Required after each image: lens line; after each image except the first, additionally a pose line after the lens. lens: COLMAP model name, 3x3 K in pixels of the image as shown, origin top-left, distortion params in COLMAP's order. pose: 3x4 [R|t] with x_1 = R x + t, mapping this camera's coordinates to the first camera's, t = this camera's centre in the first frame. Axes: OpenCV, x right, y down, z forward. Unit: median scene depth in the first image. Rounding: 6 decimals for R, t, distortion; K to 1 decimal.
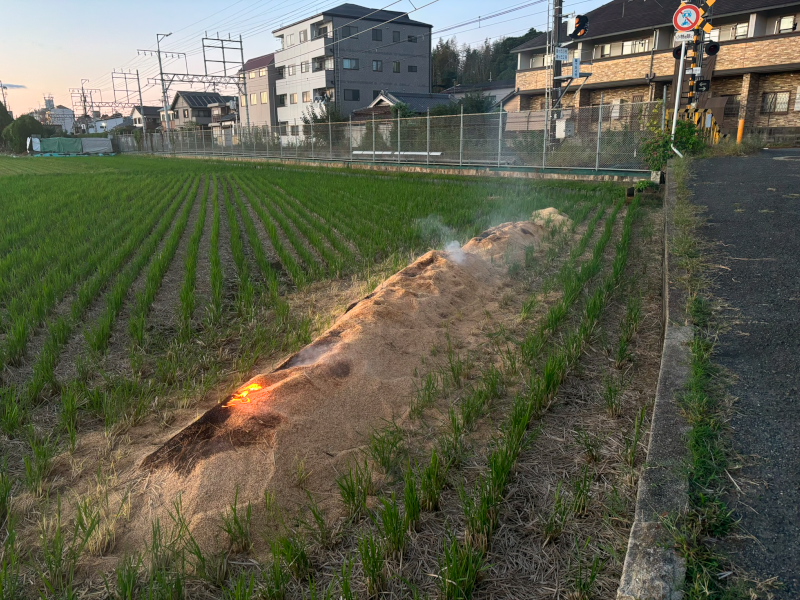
lens RADIAL K [[614.1, 0, 393.1], [0, 614.1, 297.2], [0, 0, 1]] dist [0.113318, -0.102534]
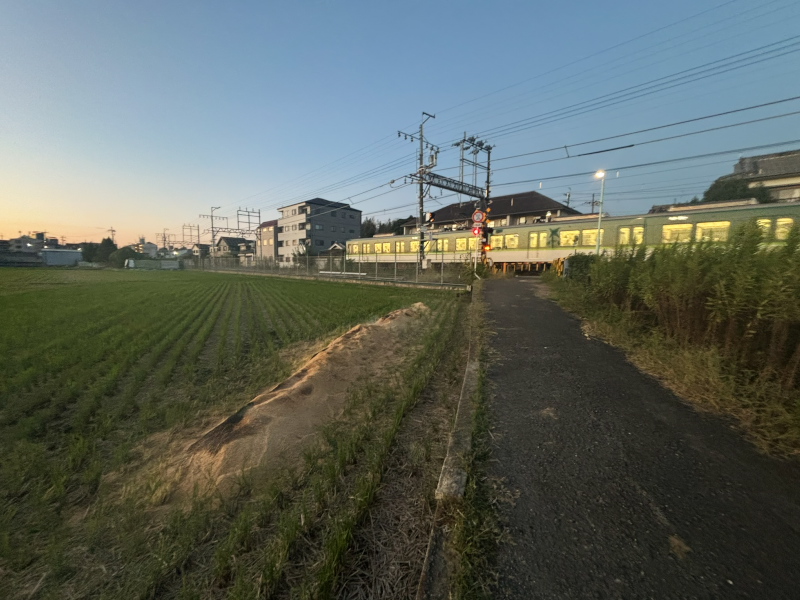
lens RADIAL K [[328.4, 0, 402.6], [0, 328.4, 297.4], [0, 0, 1]] dist [0.012891, -0.002231]
pose [[0.982999, 0.010027, 0.183335, 0.009289], [0.018062, 0.988384, -0.150901, -0.003368], [-0.182719, 0.151647, 0.971399, -0.040755]]
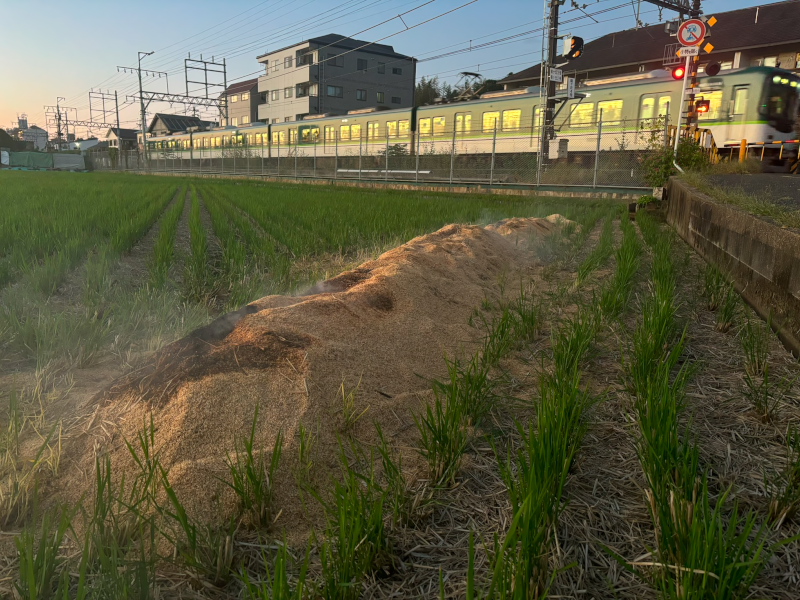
lens RADIAL K [[614.1, 0, 397.8], [0, 614.1, 298.7], [0, 0, 1]] dist [0.113318, -0.102534]
pose [[0.998149, 0.034512, 0.050066, -0.060624], [-0.031778, 0.998012, -0.054422, 0.091119], [-0.051845, 0.052731, 0.997262, 0.169340]]
